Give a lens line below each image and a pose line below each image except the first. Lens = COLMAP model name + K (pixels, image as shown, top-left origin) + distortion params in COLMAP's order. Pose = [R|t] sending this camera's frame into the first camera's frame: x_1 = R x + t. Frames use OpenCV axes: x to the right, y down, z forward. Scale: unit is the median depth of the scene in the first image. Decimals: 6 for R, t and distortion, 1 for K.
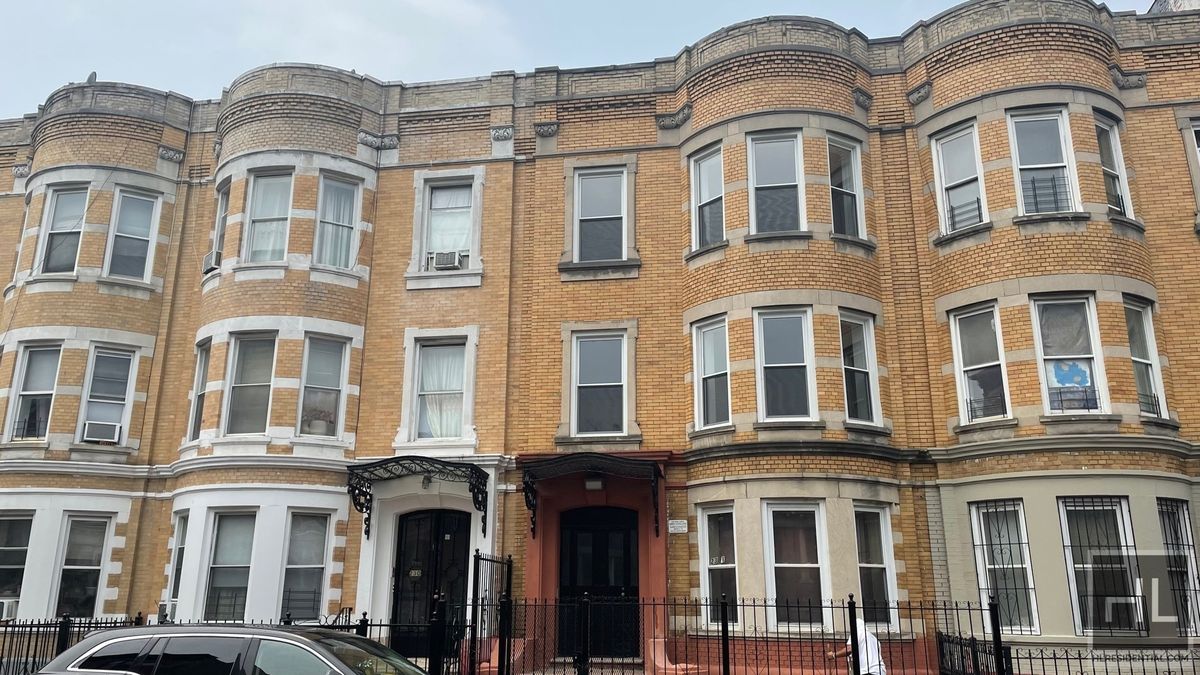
lens RADIAL K [[908.9, 0, 591.1], [0, 908.9, 338.4], [0, 0, 1]] dist [0.061544, -0.044067]
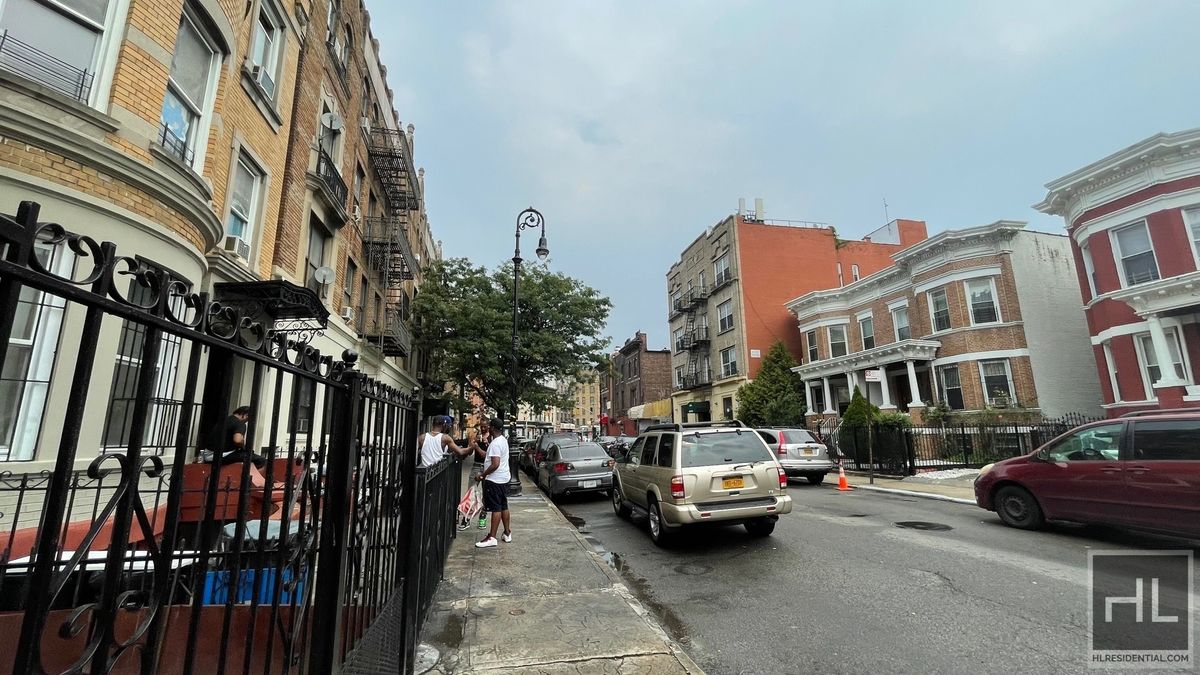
lens RADIAL K [[490.1, 0, 597.2], [0, 490.1, 337.8], [0, 0, 1]] dist [-0.002209, -0.000206]
pose [[-0.387347, 0.186100, 0.902956, 0.055192], [-0.243530, 0.923974, -0.294900, 0.212951], [-0.889188, -0.334125, -0.312577, 0.673631]]
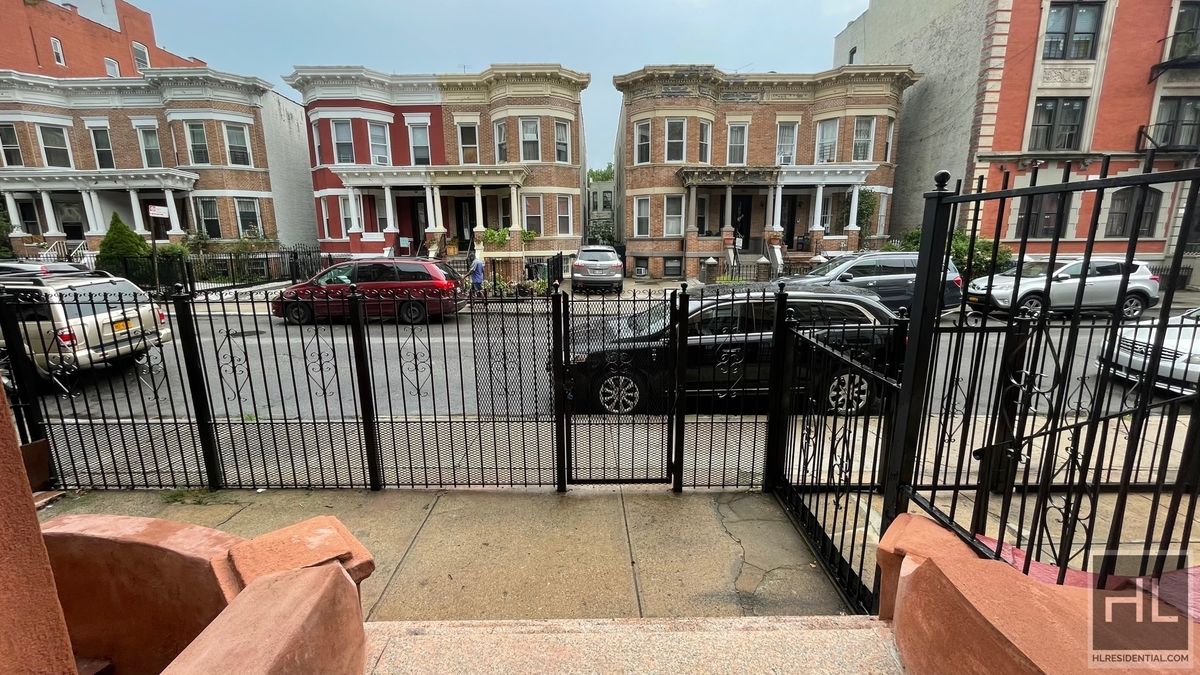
lens RADIAL K [[490.1, 0, 601.6], [0, 490.1, 337.9], [0, 0, 1]] dist [-0.002209, -0.000206]
pose [[-0.981873, 0.041686, -0.184899, 0.021906], [0.056603, 0.995489, -0.076148, 0.255281], [0.180891, -0.085234, -0.979803, 0.984077]]
